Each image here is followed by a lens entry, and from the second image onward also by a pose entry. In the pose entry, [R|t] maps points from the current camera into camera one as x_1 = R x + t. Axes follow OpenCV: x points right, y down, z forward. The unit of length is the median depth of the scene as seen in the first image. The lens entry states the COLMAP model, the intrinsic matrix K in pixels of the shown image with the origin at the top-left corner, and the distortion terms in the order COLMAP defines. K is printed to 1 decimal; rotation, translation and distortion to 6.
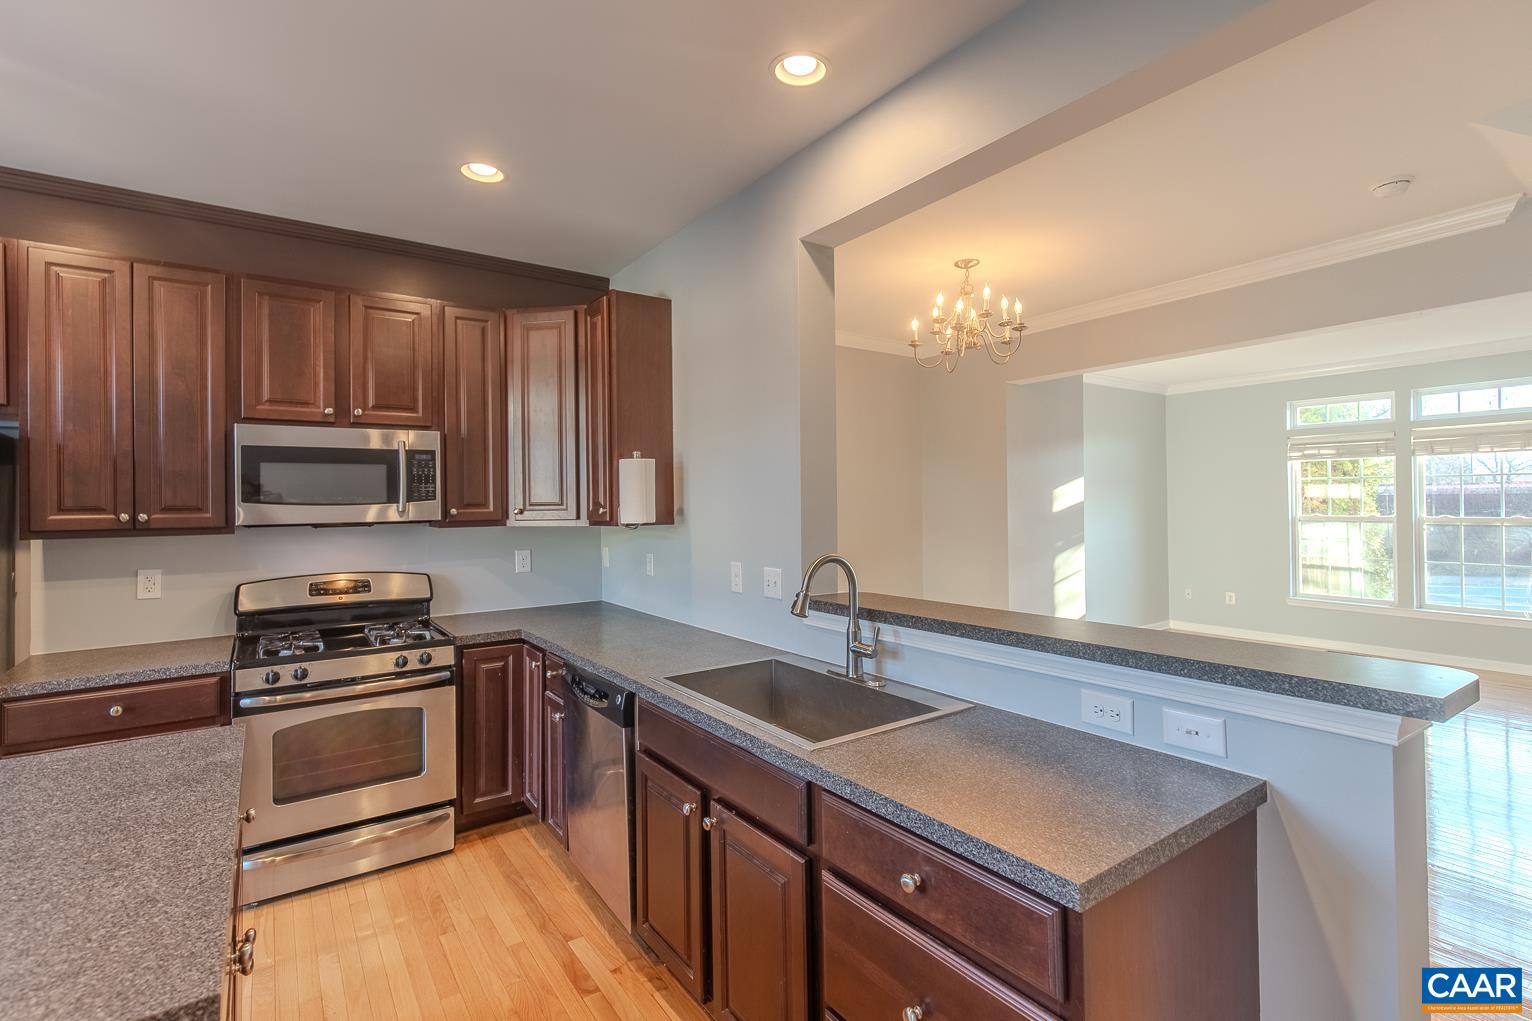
lens RADIAL K [[707.2, 0, 773.7], [0, 707.2, 502.1], [0, 0, 1]] dist [0.003988, -0.000014]
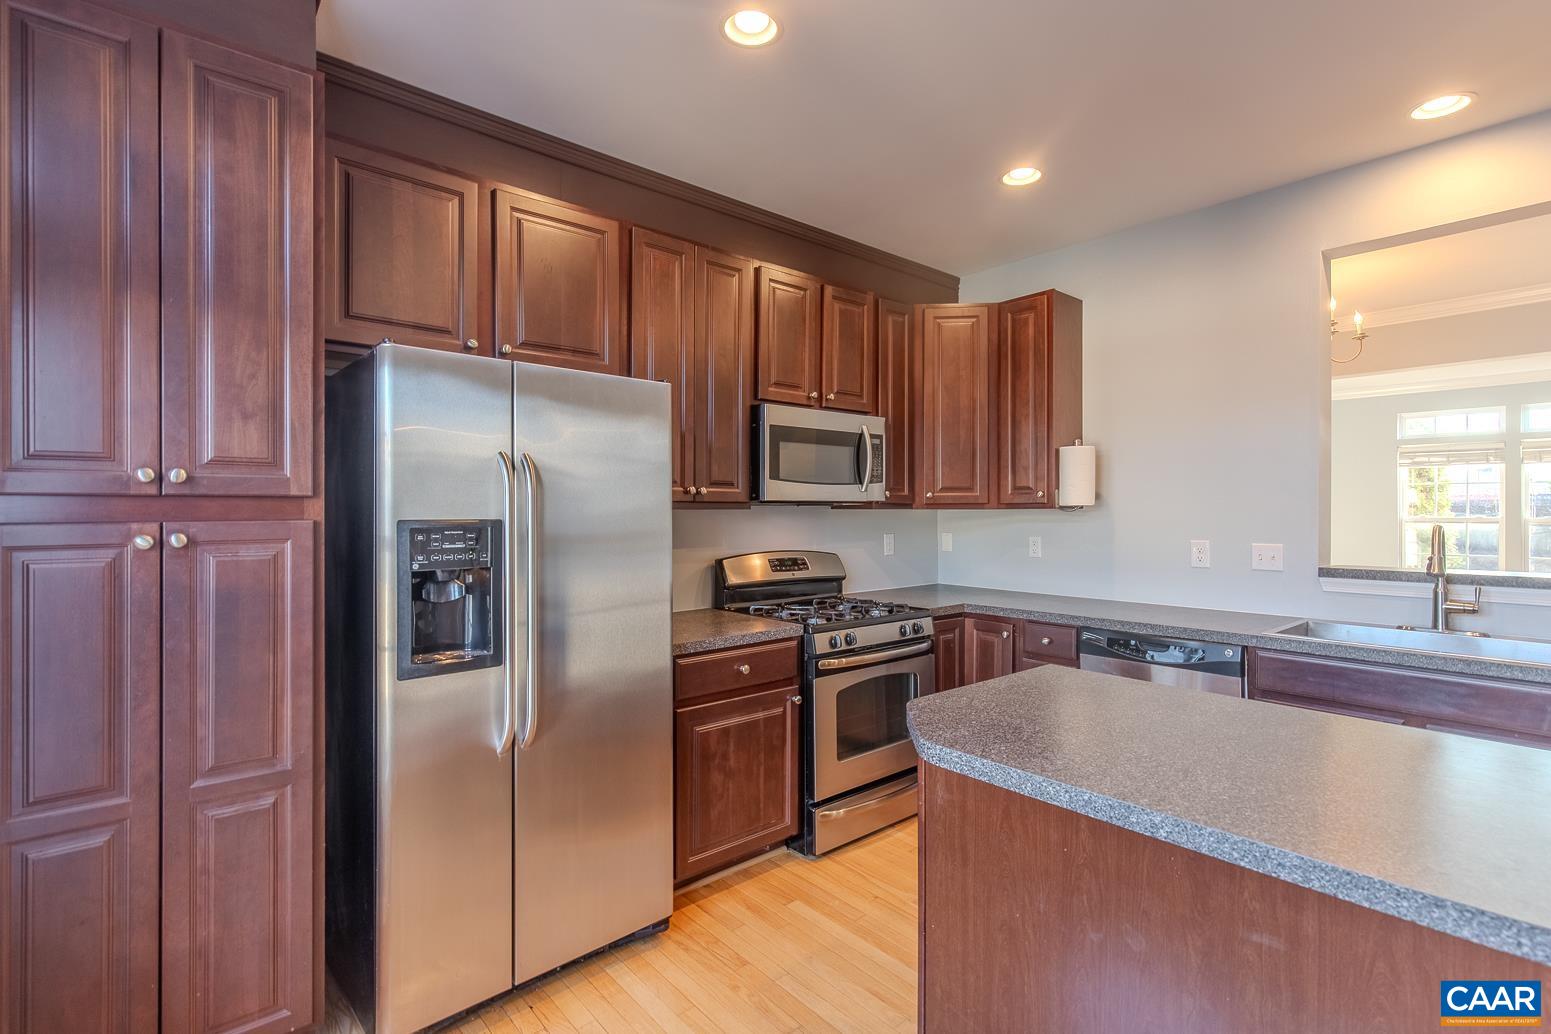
lens RADIAL K [[716.0, 0, 783.3], [0, 716.0, 508.5], [0, 0, 1]] dist [0.003988, -0.000014]
pose [[0.995864, 0.011573, 0.090120, -0.743291], [-0.011473, 0.999933, -0.001631, 0.041579], [-0.090133, 0.000590, 0.995930, -0.054918]]
